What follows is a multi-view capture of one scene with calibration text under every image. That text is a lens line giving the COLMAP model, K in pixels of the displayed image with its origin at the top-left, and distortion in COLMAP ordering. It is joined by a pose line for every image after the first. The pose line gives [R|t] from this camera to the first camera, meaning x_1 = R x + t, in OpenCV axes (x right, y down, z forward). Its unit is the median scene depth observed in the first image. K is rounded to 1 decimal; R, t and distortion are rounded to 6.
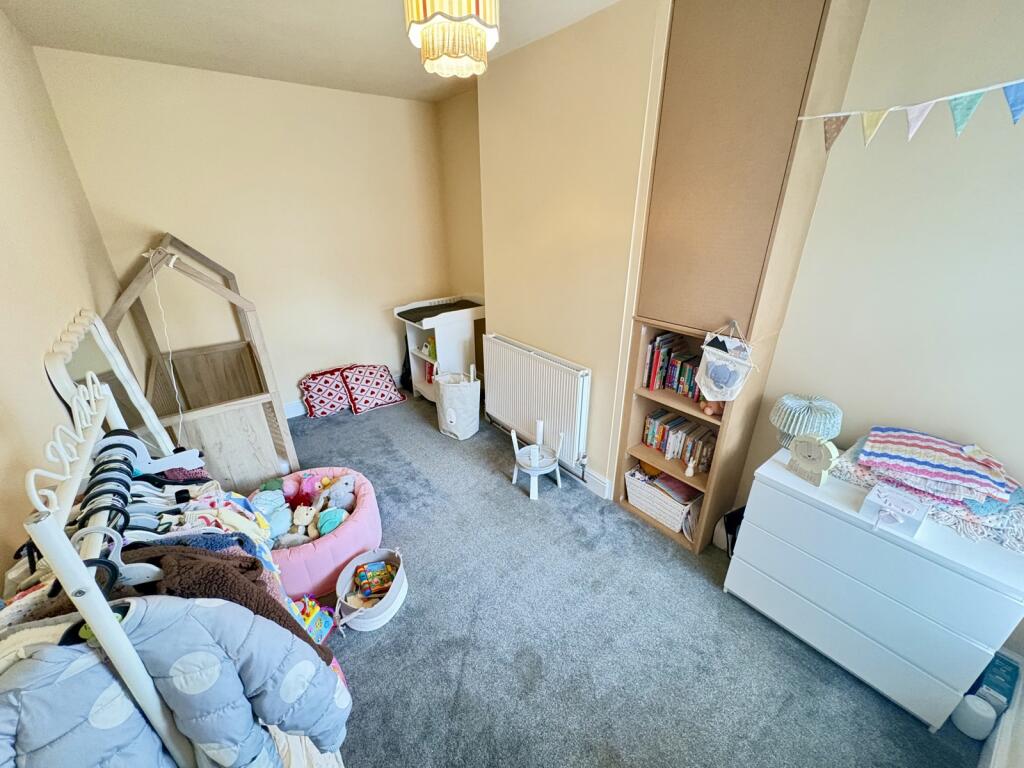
lens RADIAL K [[406.8, 0, 513.2], [0, 406.8, 385.9], [0, 0, 1]] dist [0.000464, 0.000020]
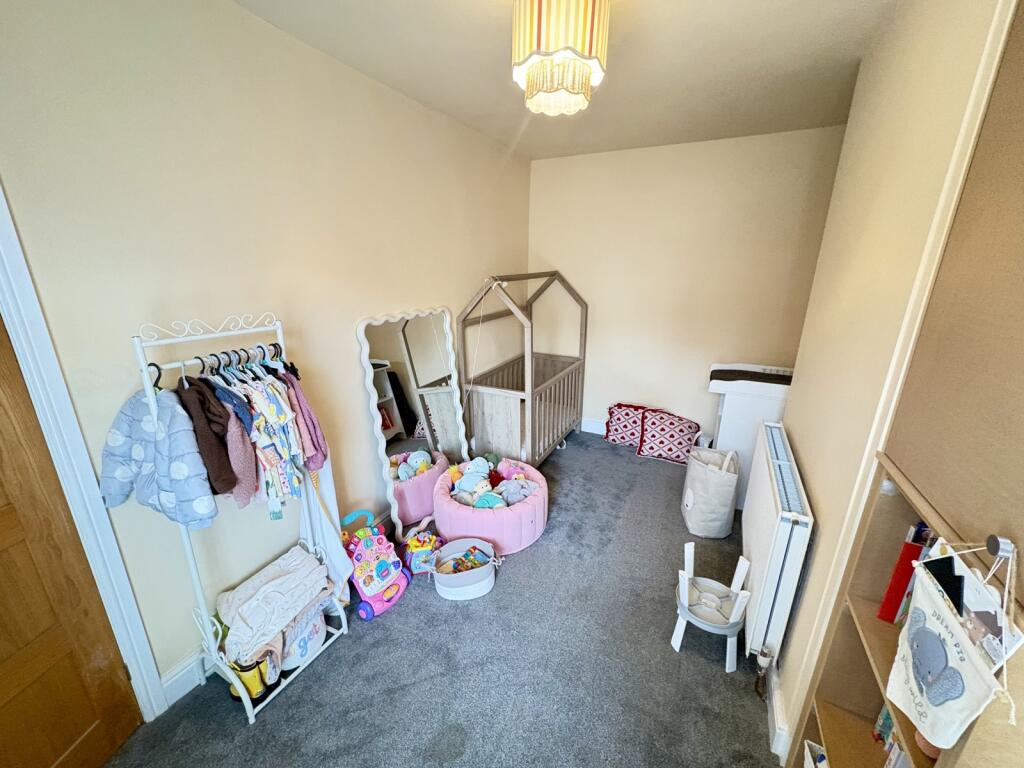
lens RADIAL K [[406.8, 0, 510.7], [0, 406.8, 385.4], [0, 0, 1]] dist [0.000464, 0.000020]
pose [[0.429839, 0.271375, -0.861159, 0.292029], [-0.374166, 0.921552, 0.103645, -0.074269], [0.821729, 0.277665, 0.497658, 0.210349]]
